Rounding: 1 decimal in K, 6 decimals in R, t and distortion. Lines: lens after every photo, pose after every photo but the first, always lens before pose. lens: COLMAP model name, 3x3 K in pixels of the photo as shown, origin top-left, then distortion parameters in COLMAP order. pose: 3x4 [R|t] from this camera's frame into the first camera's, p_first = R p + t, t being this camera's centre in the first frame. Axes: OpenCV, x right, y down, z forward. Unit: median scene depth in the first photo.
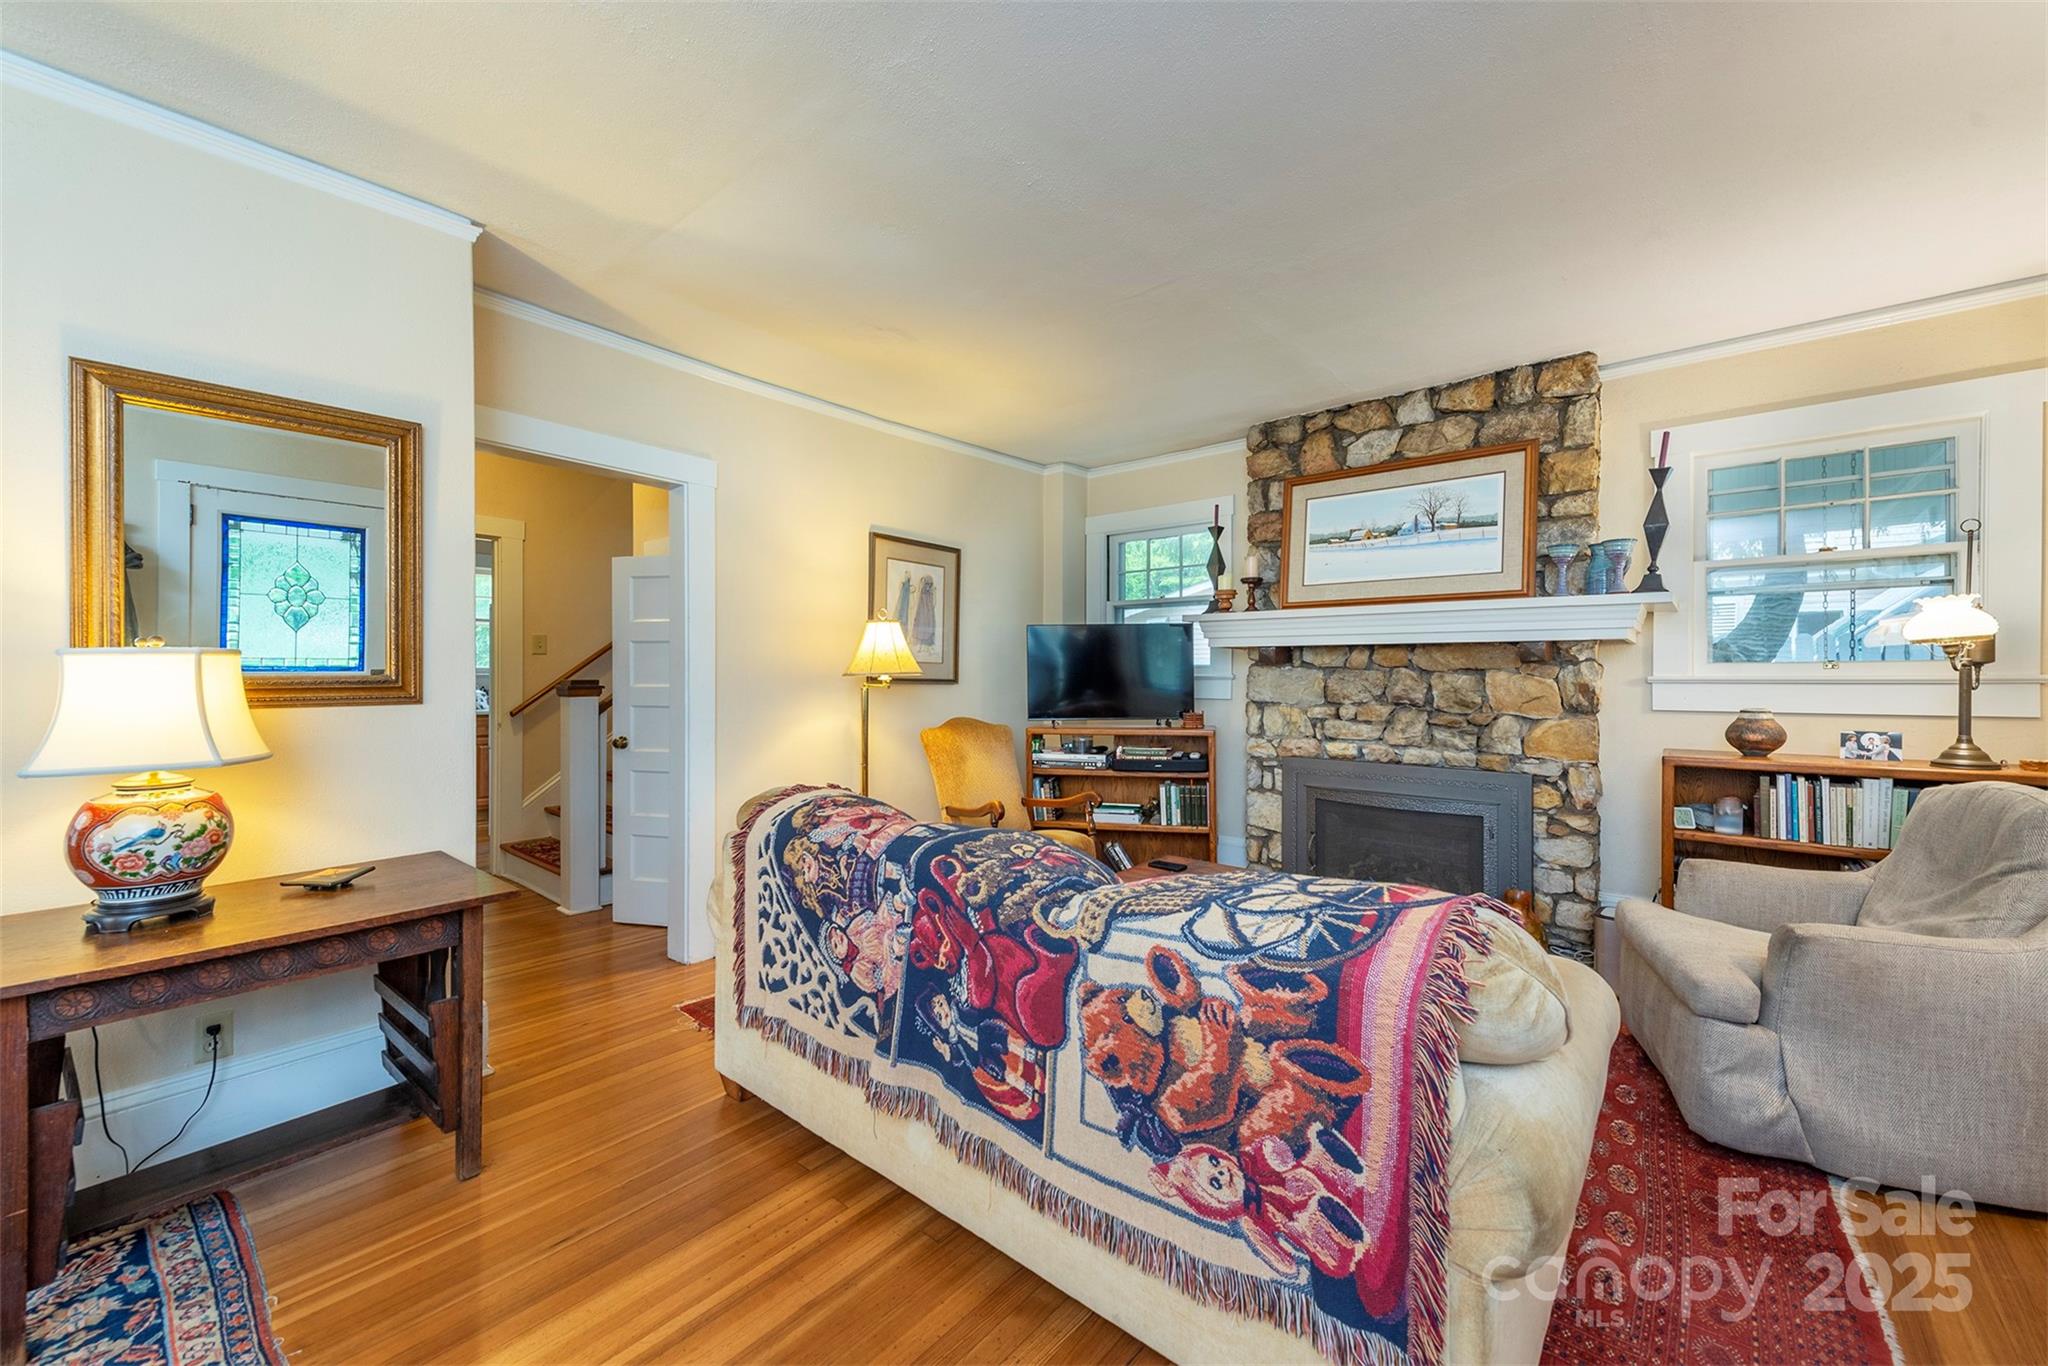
lens RADIAL K [[800.4, 0, 1028.5], [0, 800.4, 675.1], [0, 0, 1]] dist [0.012499, -0.003410]
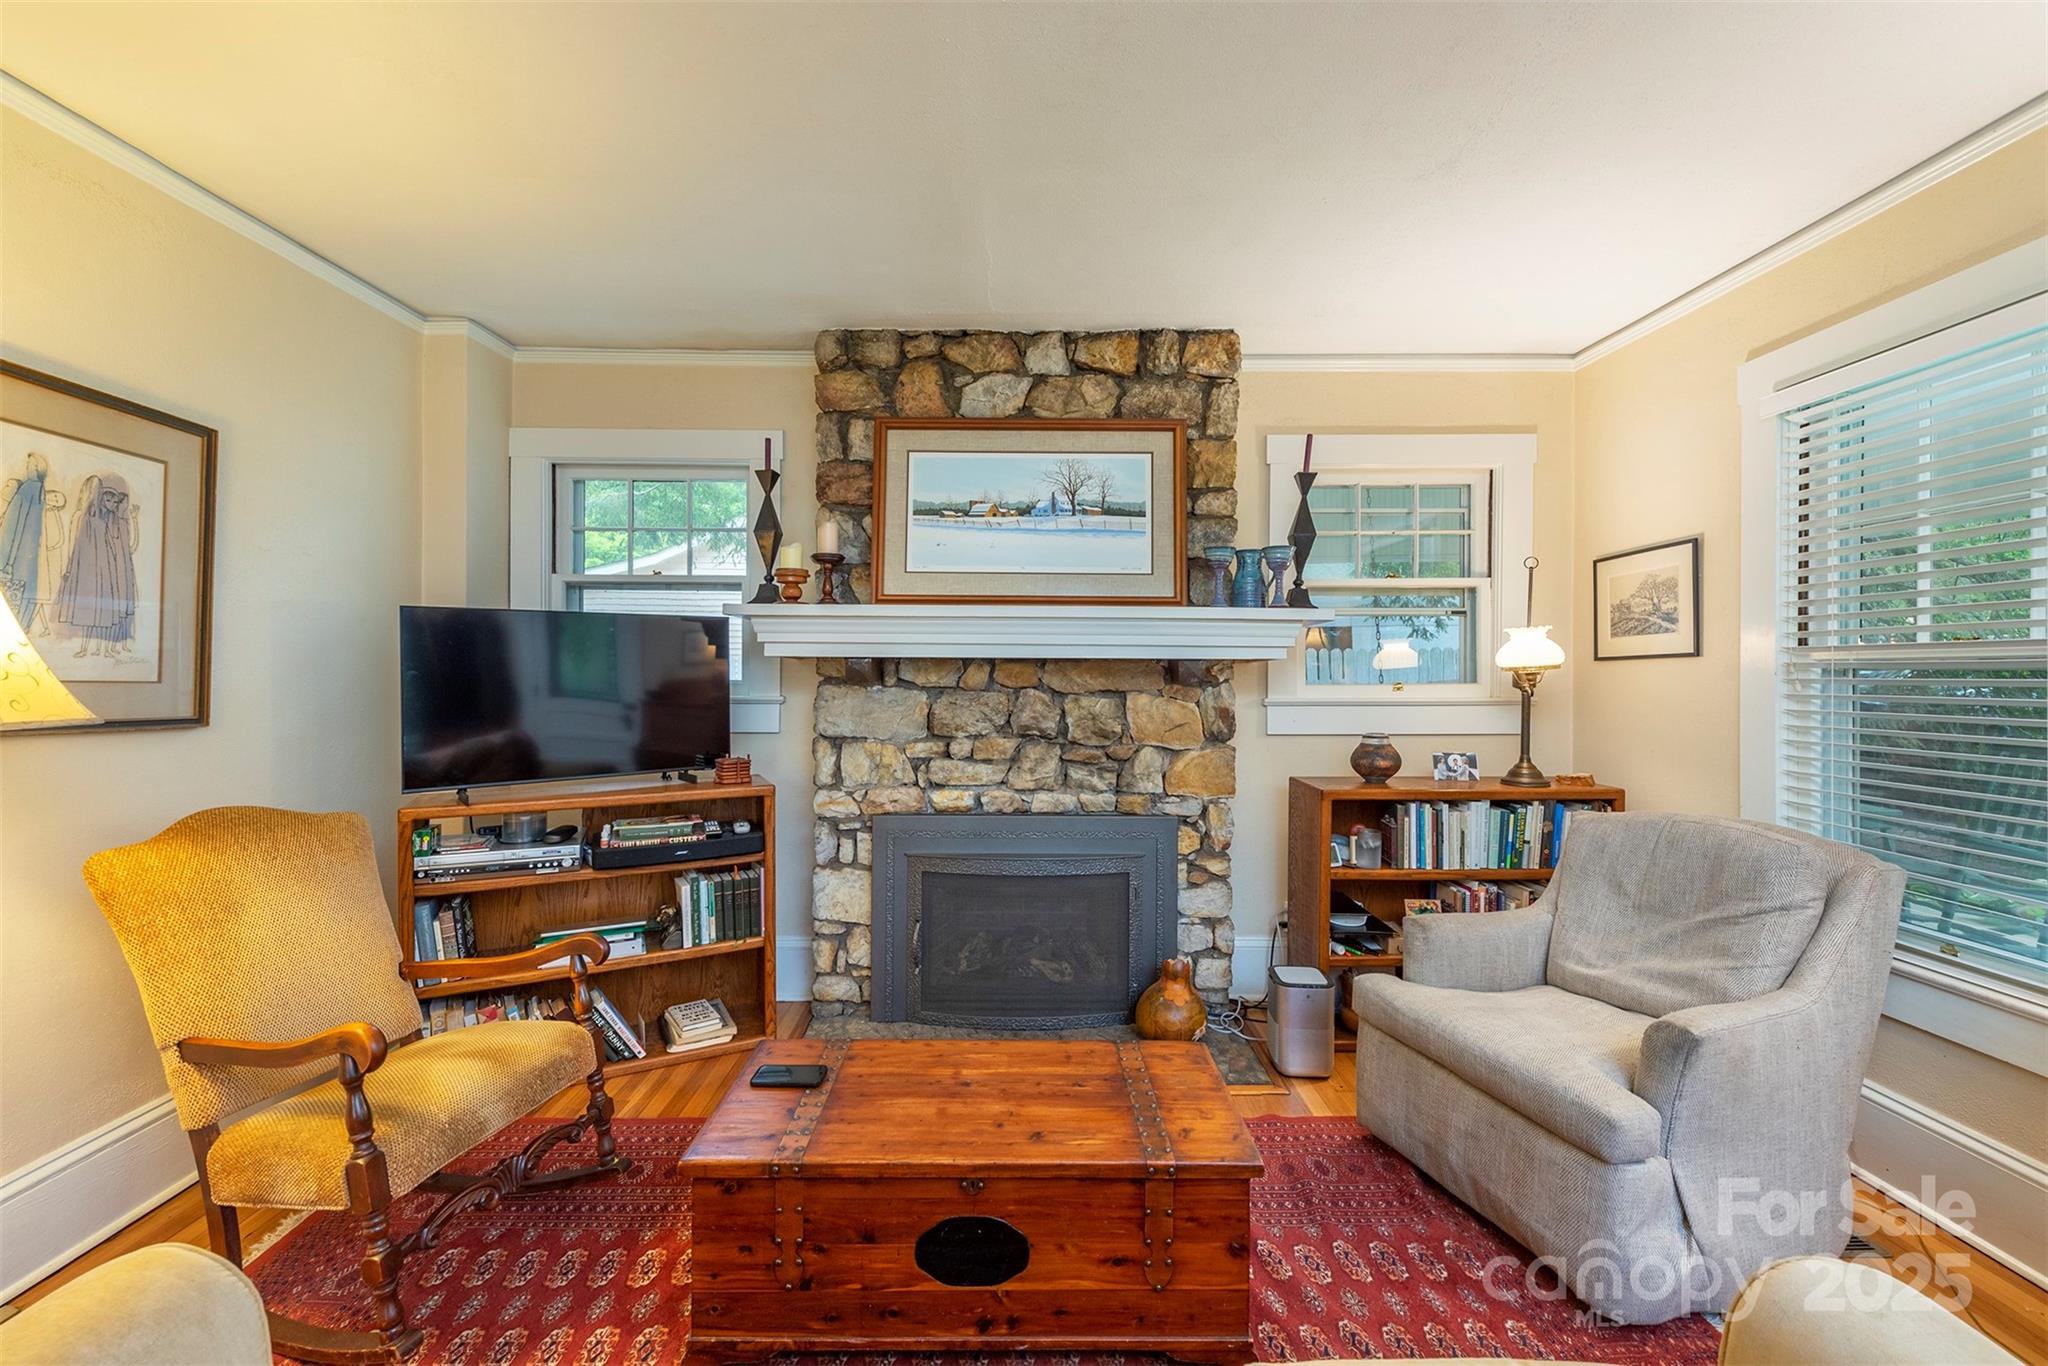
lens RADIAL K [[830.2, 0, 1027.7], [0, 830.2, 673.1], [0, 0, 1]] dist [0.012118, -0.001238]
pose [[0.754994, 0.001726, 0.655729, -0.063490], [-0.000268, 0.999997, -0.002324, -0.024228], [-0.655731, 0.001579, 0.754993, 0.435967]]
